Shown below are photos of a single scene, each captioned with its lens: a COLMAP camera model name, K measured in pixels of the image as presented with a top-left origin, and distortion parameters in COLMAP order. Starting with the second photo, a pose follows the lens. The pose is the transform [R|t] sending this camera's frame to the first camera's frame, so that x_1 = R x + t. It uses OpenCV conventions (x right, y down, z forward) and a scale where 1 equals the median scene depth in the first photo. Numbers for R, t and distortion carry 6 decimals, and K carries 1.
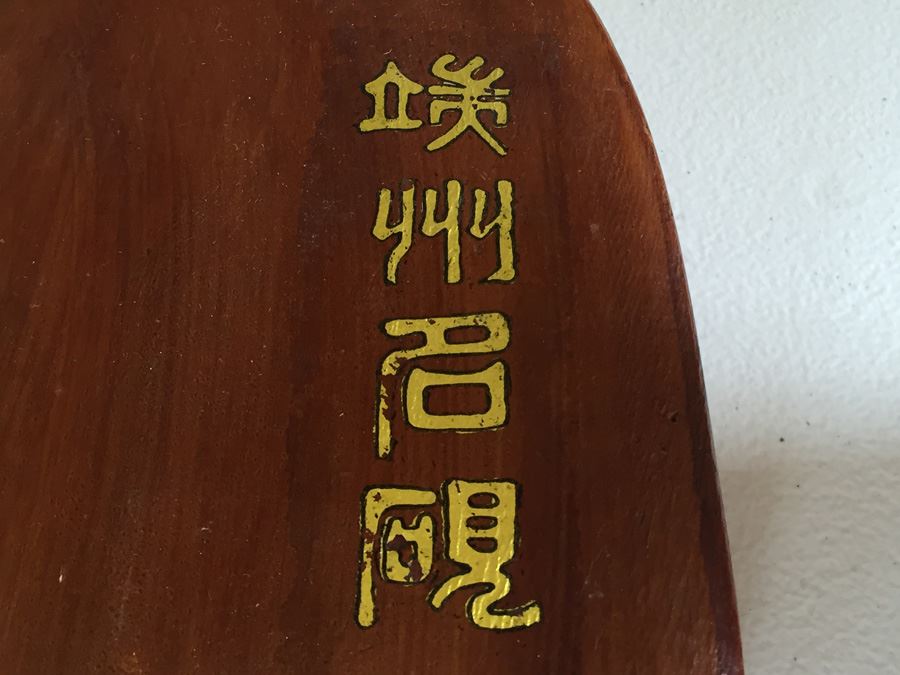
lens RADIAL K [[1283.4, 0, 447.9], [0, 1283.4, 337.7], [0, 0, 1]] dist [0.047929, 0.000000]
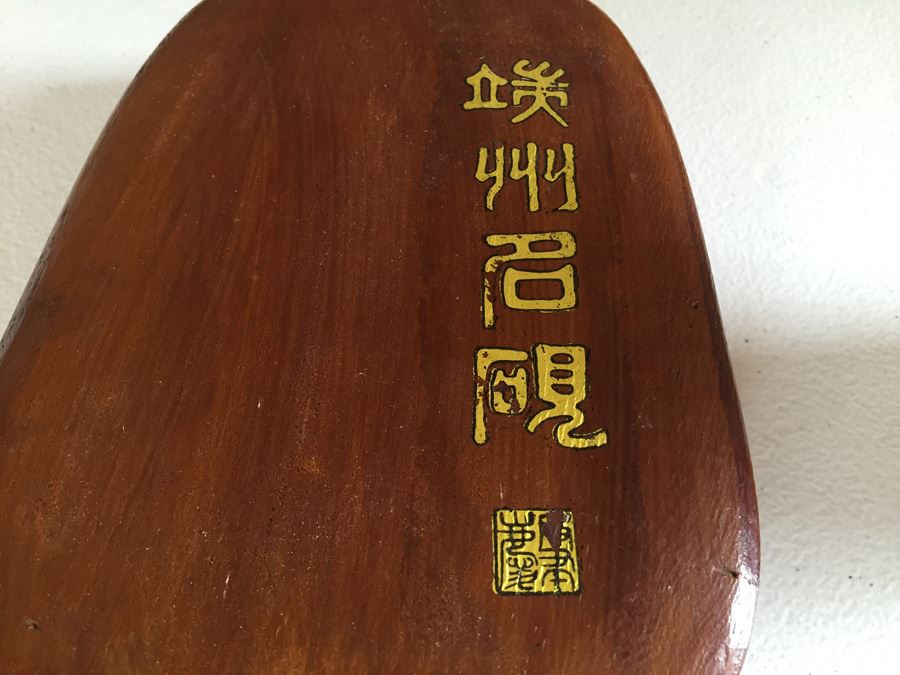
lens RADIAL K [[790.9, 0, 448.4], [0, 790.9, 339.2], [0, 0, 1]] dist [0.073721, -0.133152]
pose [[0.999783, 0.018614, -0.009372, -0.077313], [-0.018484, 0.999735, 0.013724, 0.085604], [0.009625, -0.013548, 0.999862, 0.130776]]
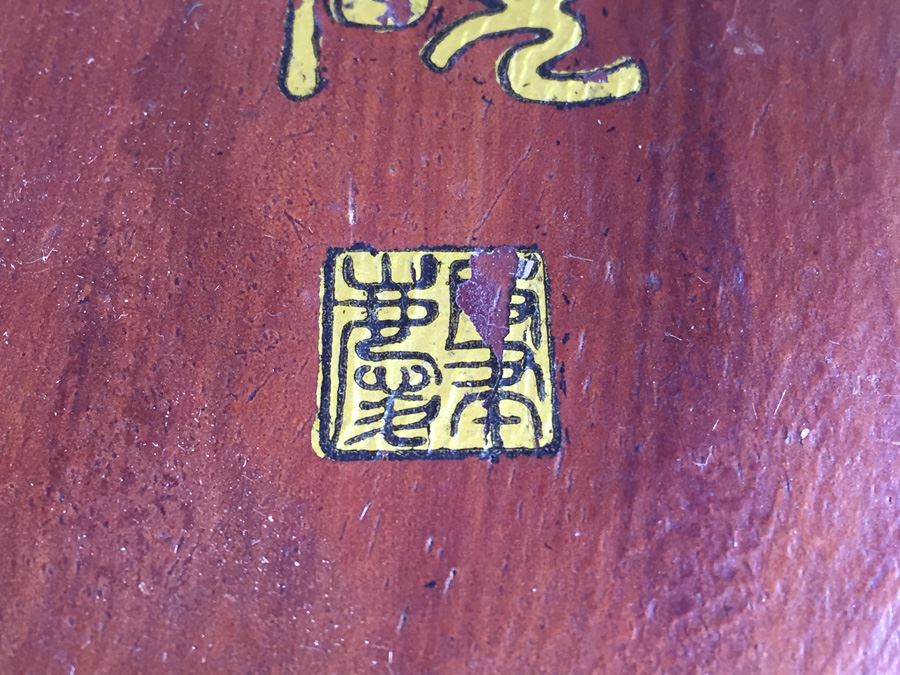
lens RADIAL K [[1283.4, 0, 448.1], [0, 1283.4, 372.4], [0, 0, 1]] dist [0.047929, 0.000000]
pose [[0.999928, -0.003170, -0.011566, 0.000166], [0.004171, 0.996149, 0.087574, 0.242623], [0.011244, -0.087616, 0.996091, 0.404079]]
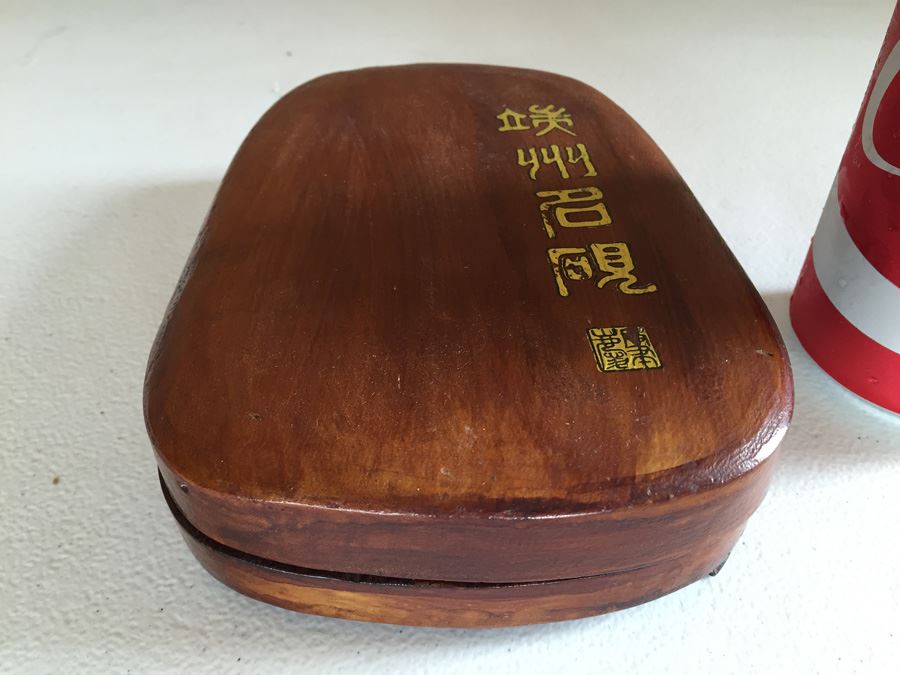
lens RADIAL K [[790.9, 0, 447.0], [0, 790.9, 337.0], [0, 0, 1]] dist [0.073721, -0.133152]
pose [[0.995751, -0.069640, 0.060256, -0.254187], [0.083841, 0.956235, -0.280332, 0.487801], [-0.038097, 0.284193, 0.958010, -0.048030]]
